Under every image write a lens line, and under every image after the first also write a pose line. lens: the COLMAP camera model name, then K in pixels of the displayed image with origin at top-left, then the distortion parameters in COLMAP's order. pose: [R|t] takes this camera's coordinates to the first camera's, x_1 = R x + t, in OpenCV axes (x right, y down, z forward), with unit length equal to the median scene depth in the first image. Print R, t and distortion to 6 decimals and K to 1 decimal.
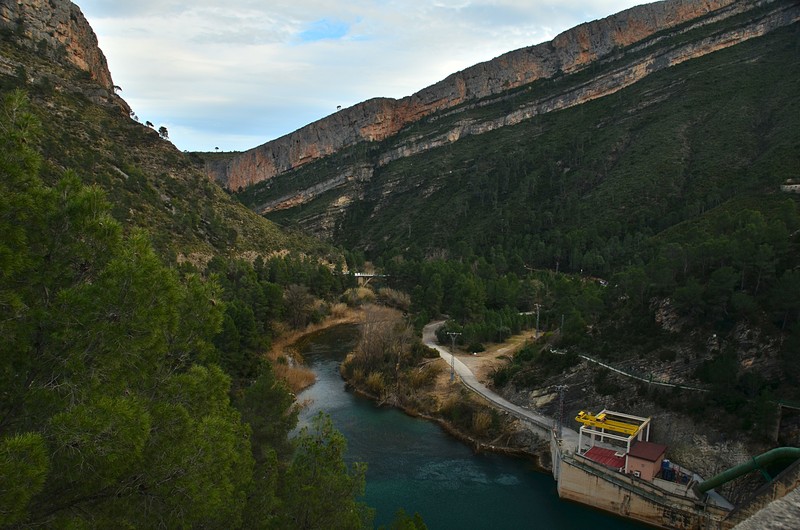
lens RADIAL K [[625.1, 0, 392.0], [0, 625.1, 286.5], [0, 0, 1]] dist [-0.150495, 0.104807]
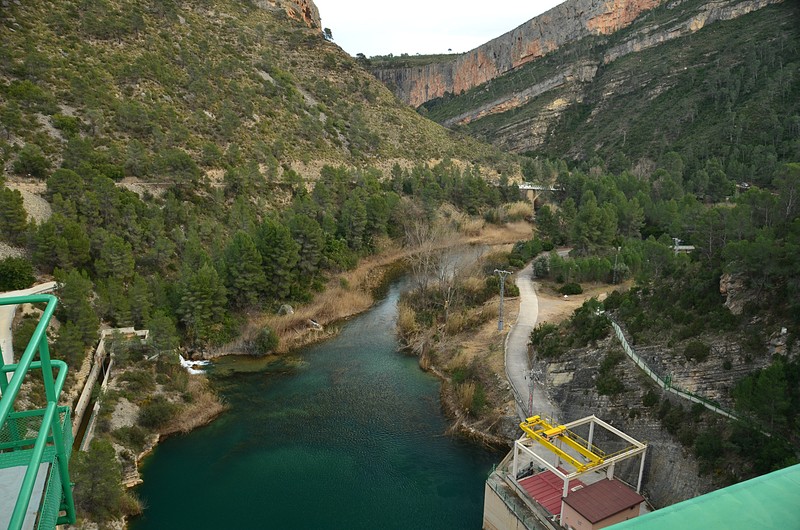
lens RADIAL K [[625.1, 0, 378.8], [0, 625.1, 286.8], [0, 0, 1]] dist [-0.150495, 0.104807]
pose [[0.910528, 0.093227, -0.402799, 0.188003], [-0.031524, 0.987065, 0.157194, -0.016572], [0.412243, -0.130431, 0.901689, 0.155122]]
